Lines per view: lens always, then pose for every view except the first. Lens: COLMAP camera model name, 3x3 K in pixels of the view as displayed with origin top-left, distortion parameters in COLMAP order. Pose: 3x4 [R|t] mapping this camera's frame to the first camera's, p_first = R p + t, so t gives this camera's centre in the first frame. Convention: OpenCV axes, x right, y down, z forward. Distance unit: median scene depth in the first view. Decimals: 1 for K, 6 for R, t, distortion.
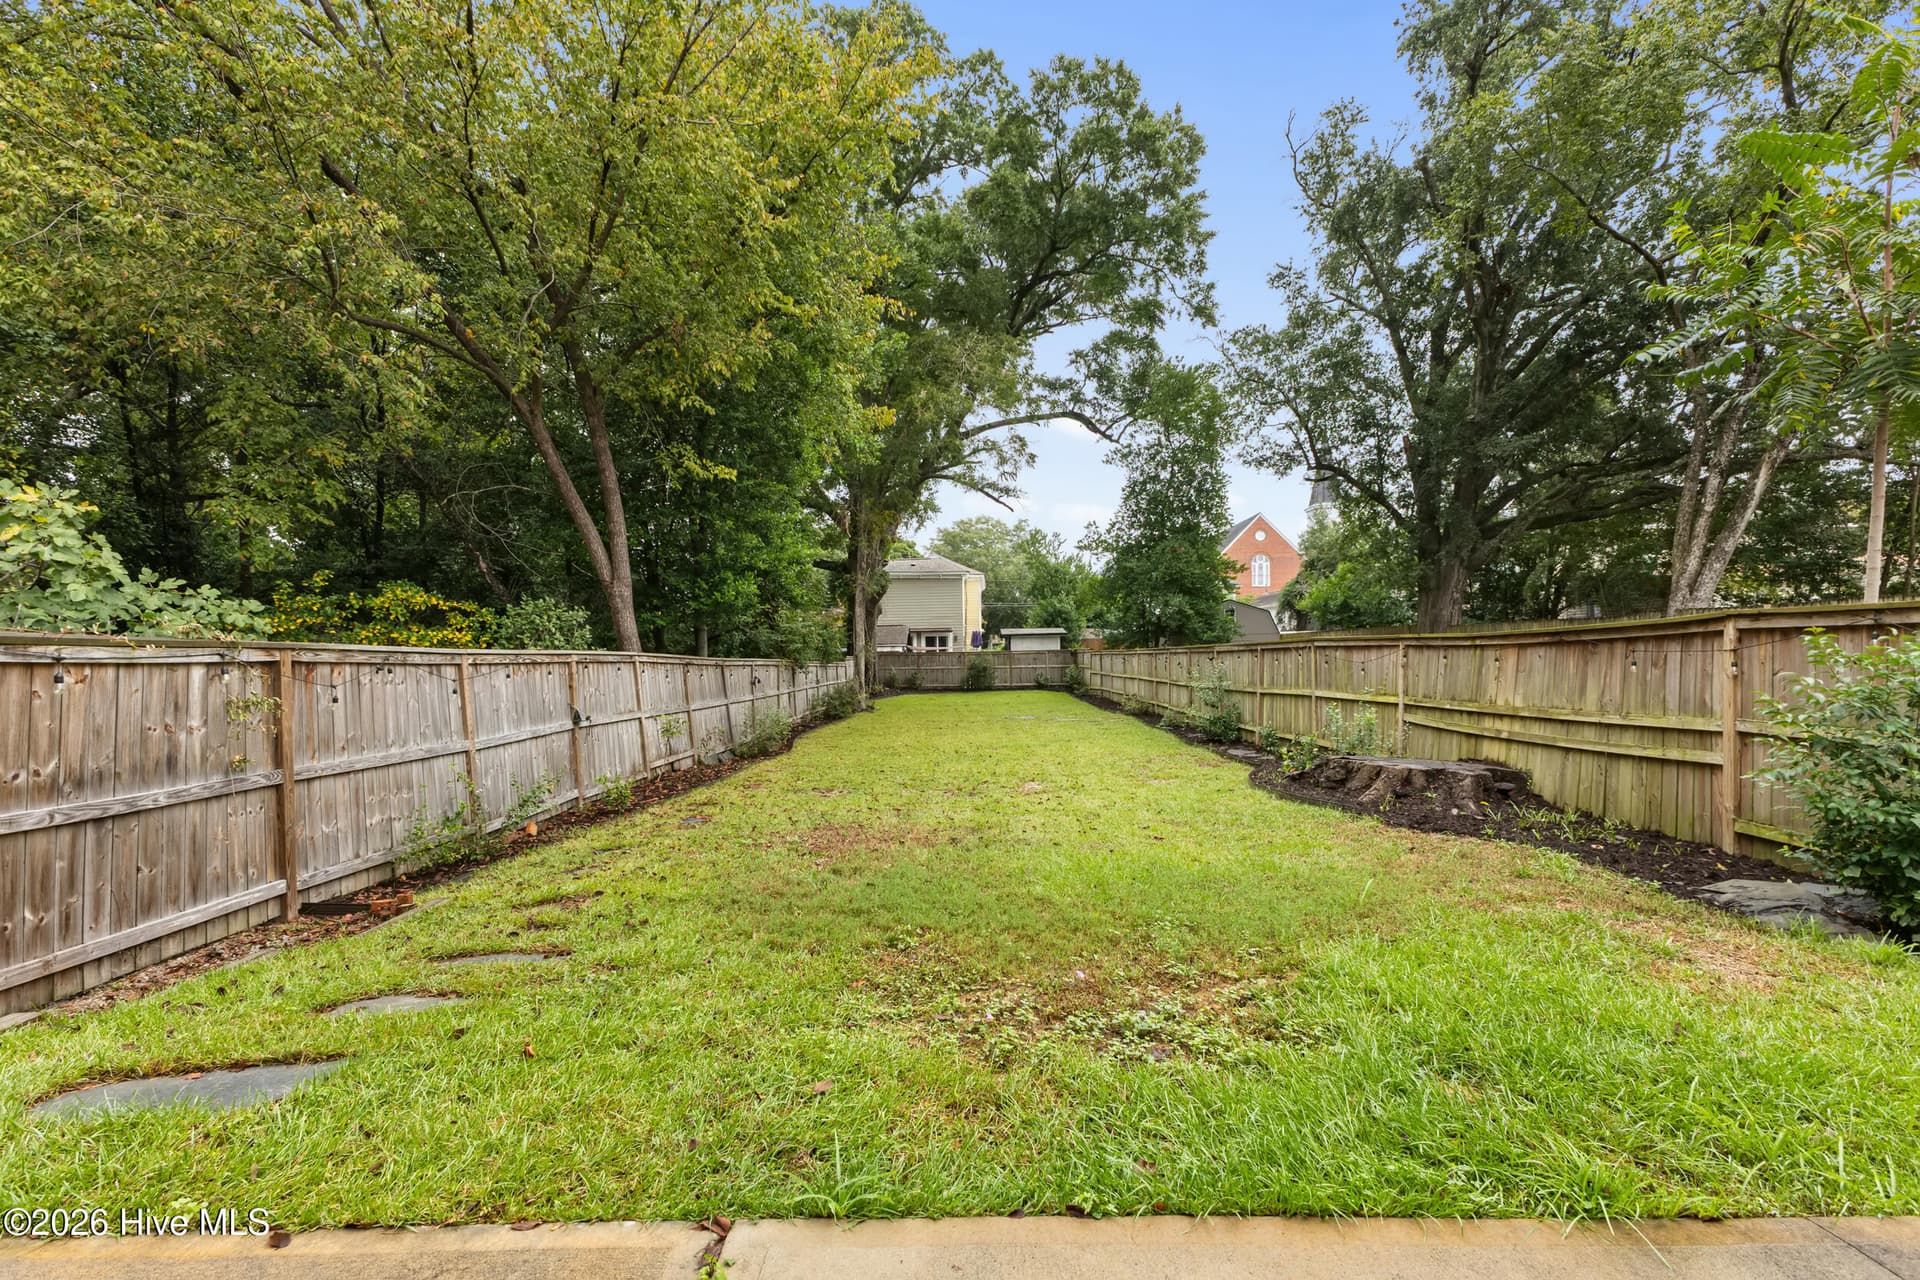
lens RADIAL K [[831.1, 0, 962.4], [0, 831.1, 671.2], [0, 0, 1]] dist [0.004179, -0.000184]
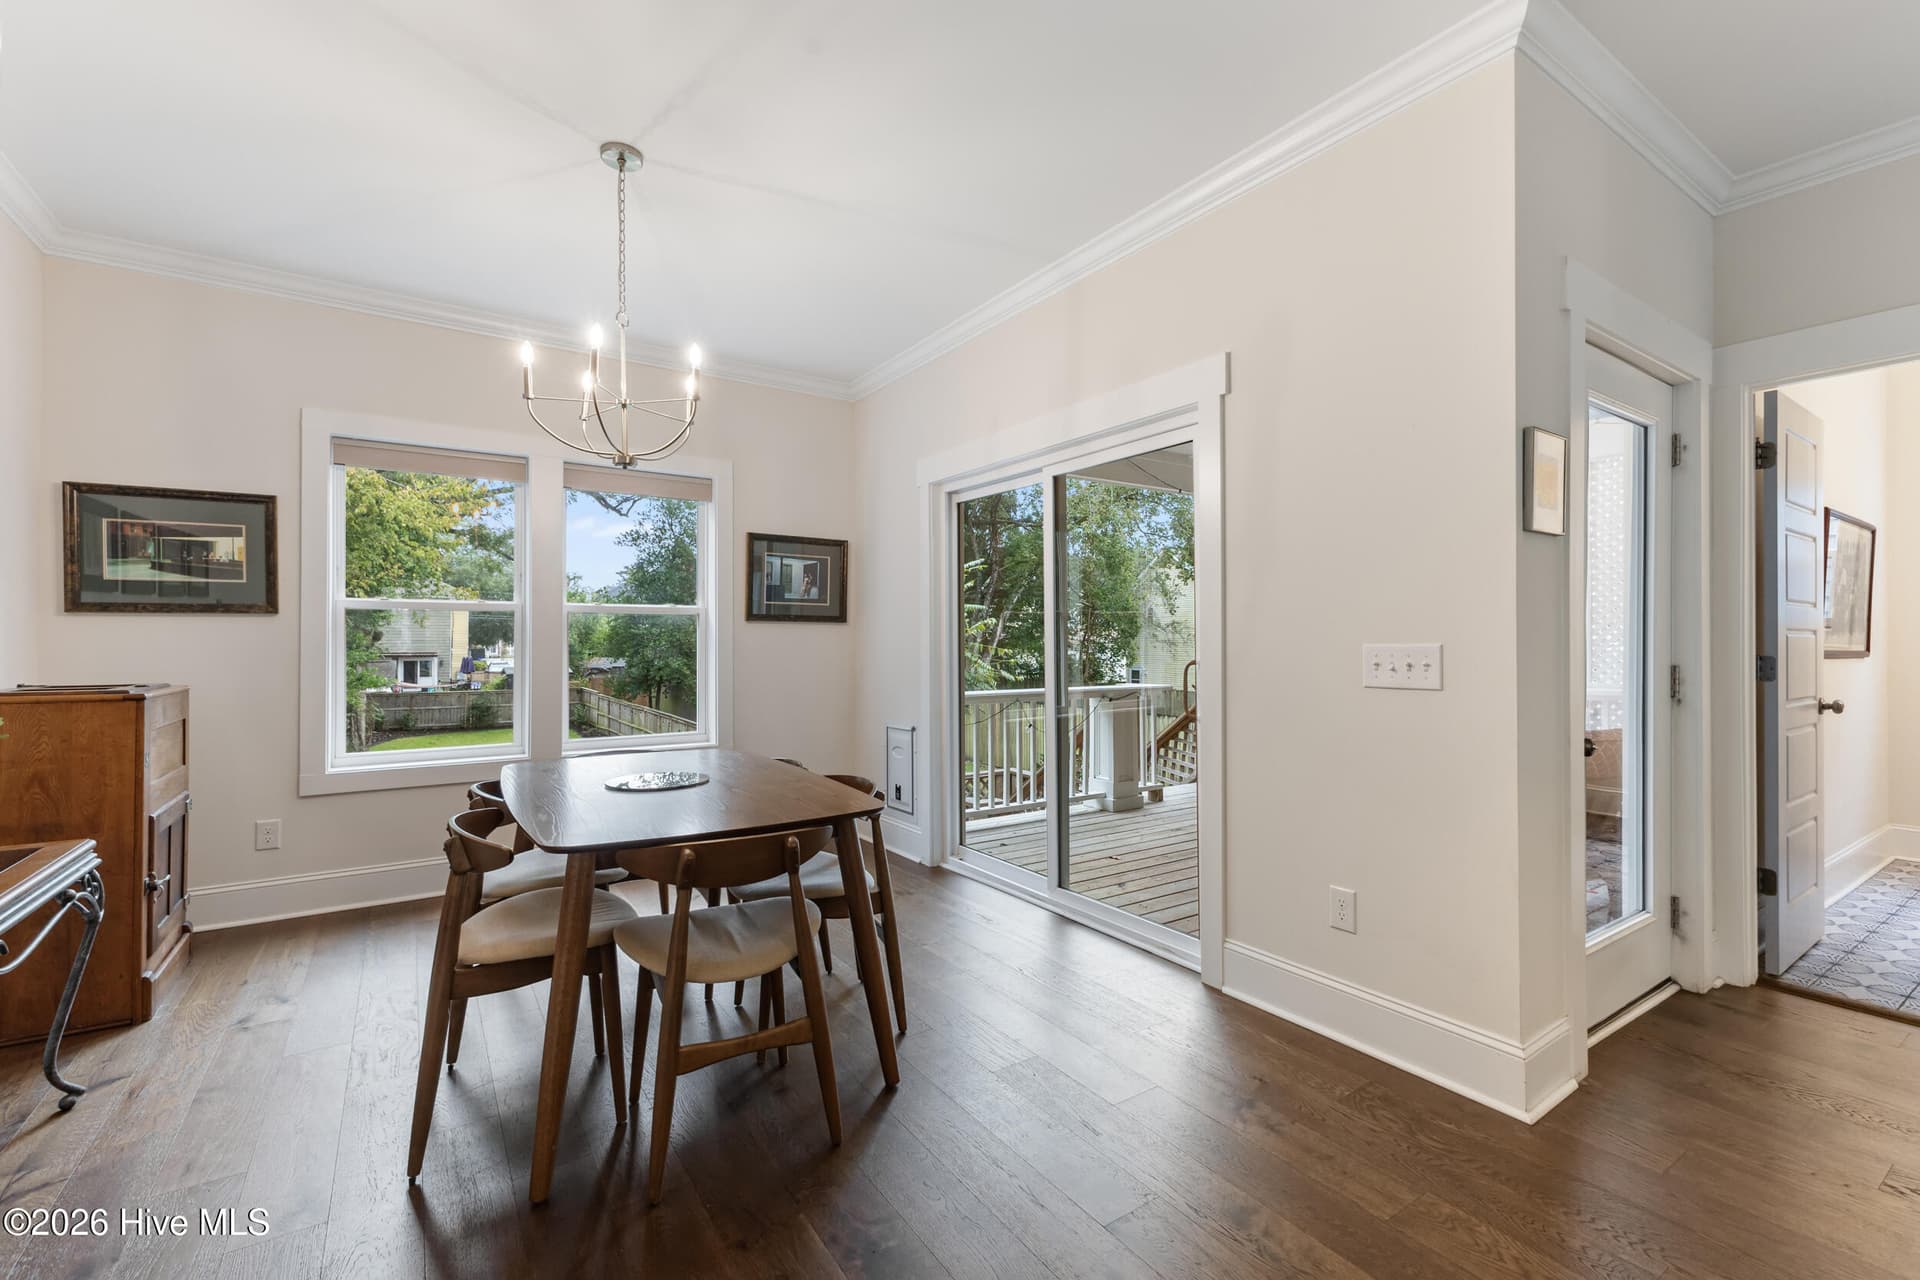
lens RADIAL K [[831.1, 0, 954.8], [0, 831.1, 633.1], [0, 0, 1]] dist [0.004179, -0.000184]
pose [[0.831865, 0.020810, 0.554588, -0.093299], [-0.008826, 0.999666, -0.024271, -0.106645], [-0.554909, 0.015295, 0.831771, -0.286739]]
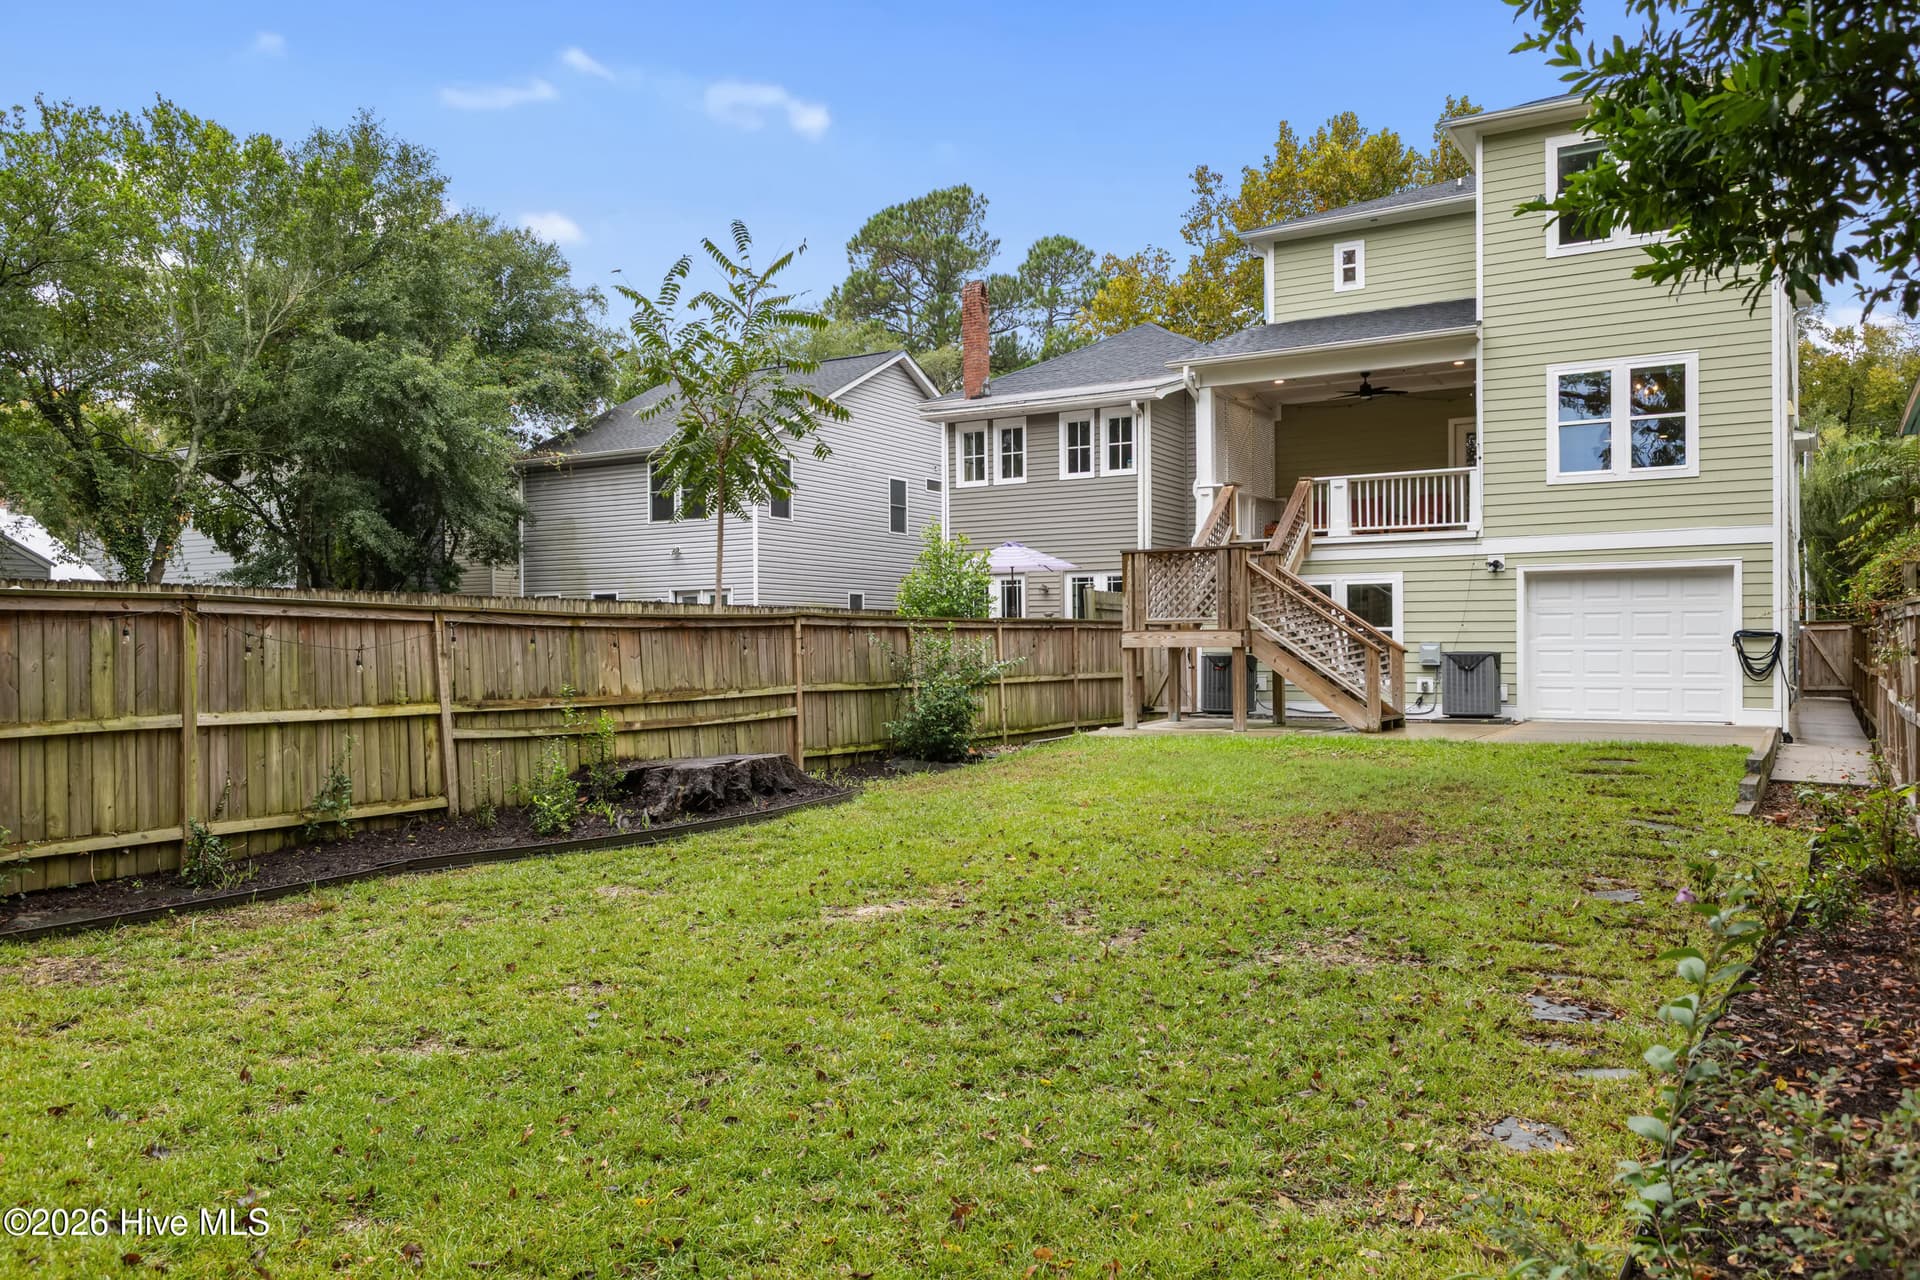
lens RADIAL K [[1410.1, 0, 951.0], [0, 1410.1, 642.3], [0, 0, 1]] dist [0.011005, 0.001337]
pose [[-0.851800, 0.022748, 0.523373, -0.153892], [0.026639, 0.999645, -0.000094, -0.002424], [-0.523190, 0.013862, -0.852103, 0.711884]]
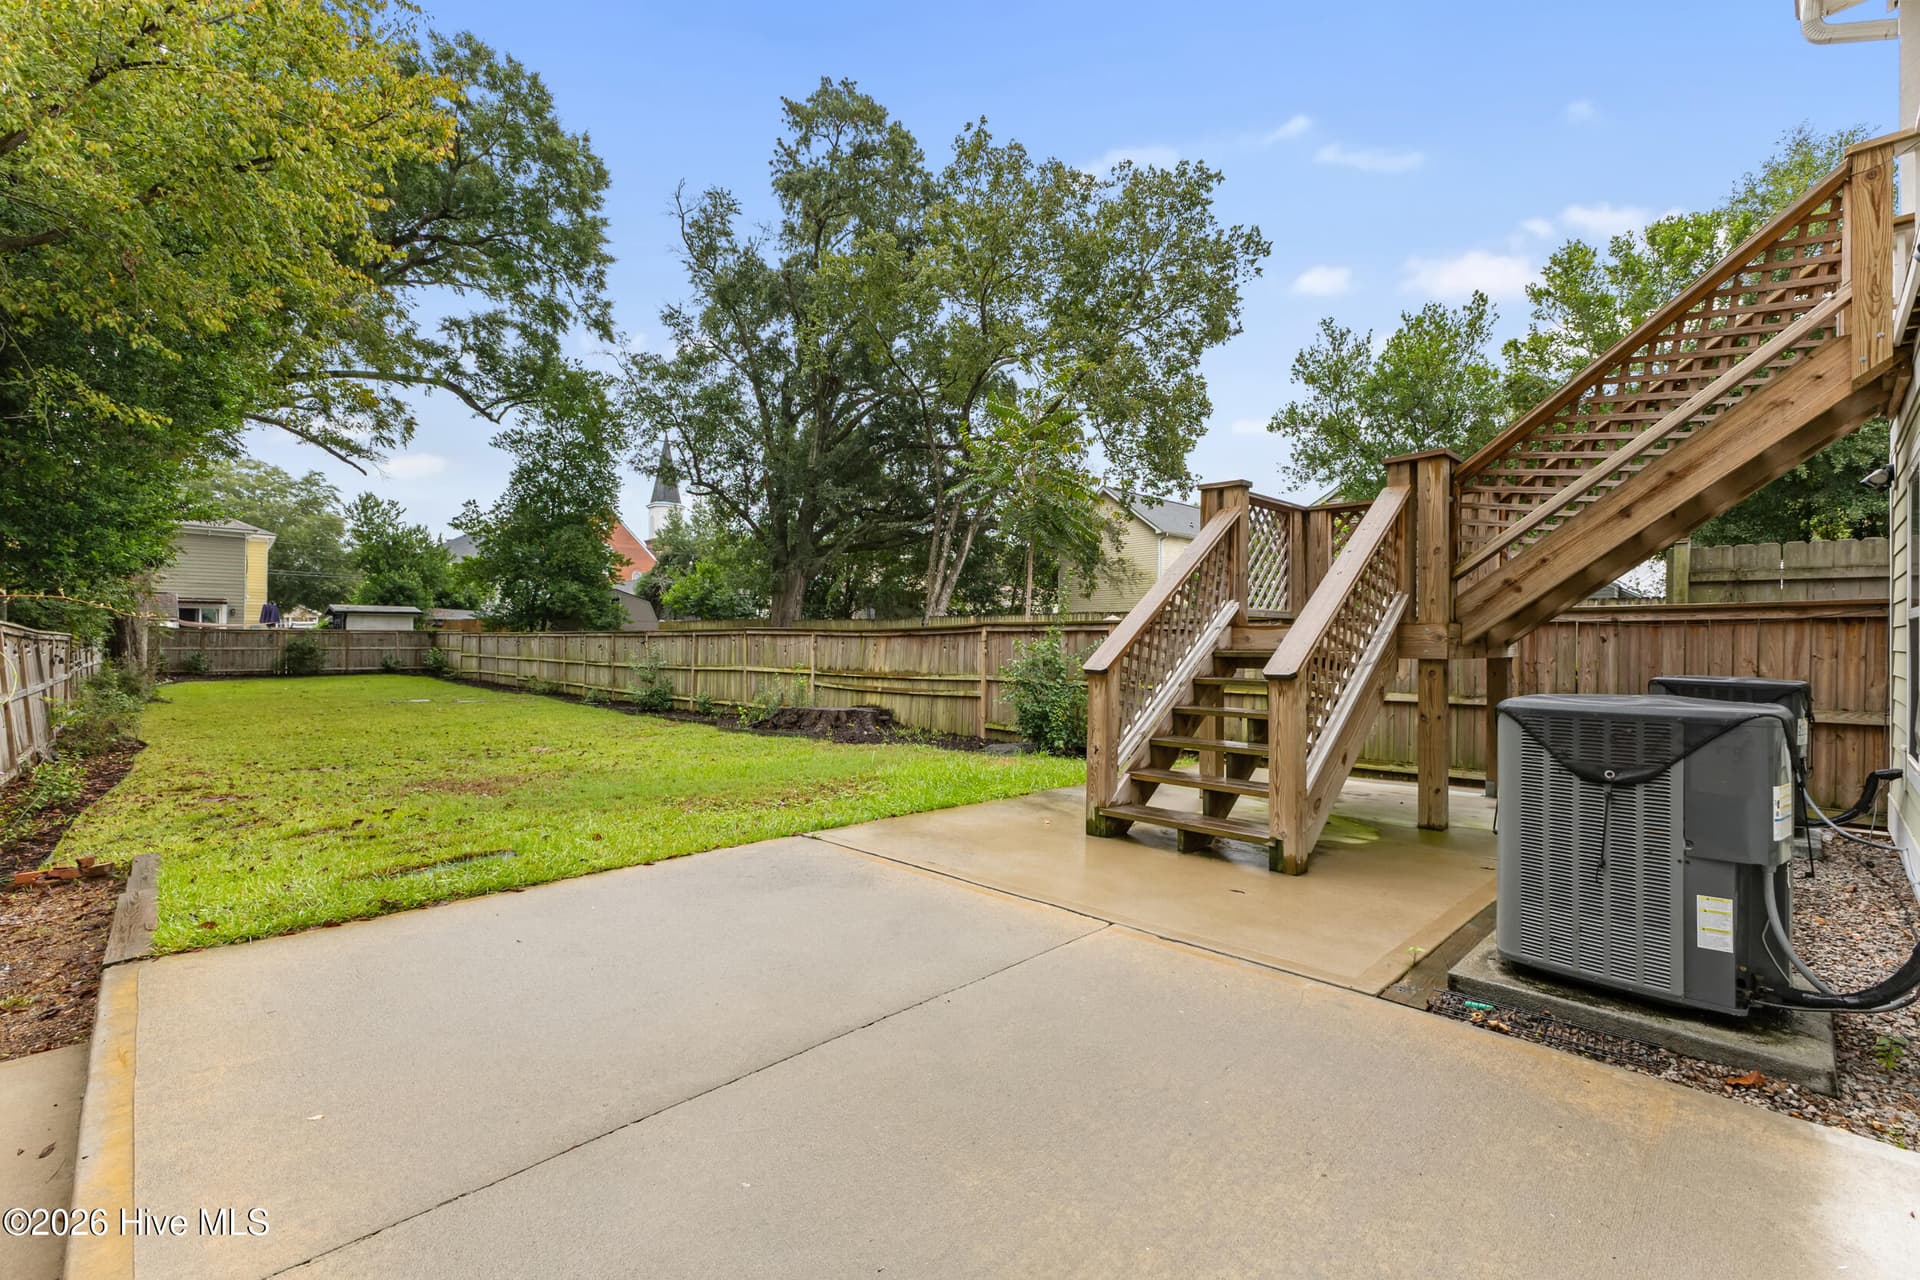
lens RADIAL K [[831.1, 0, 957.8], [0, 831.1, 636.2], [0, 0, 1]] dist [0.004179, -0.000184]
pose [[0.711687, 0.023889, 0.702090, -0.138985], [-0.004983, 0.999568, -0.028960, 0.005557], [-0.702479, 0.017112, 0.711499, -0.102858]]
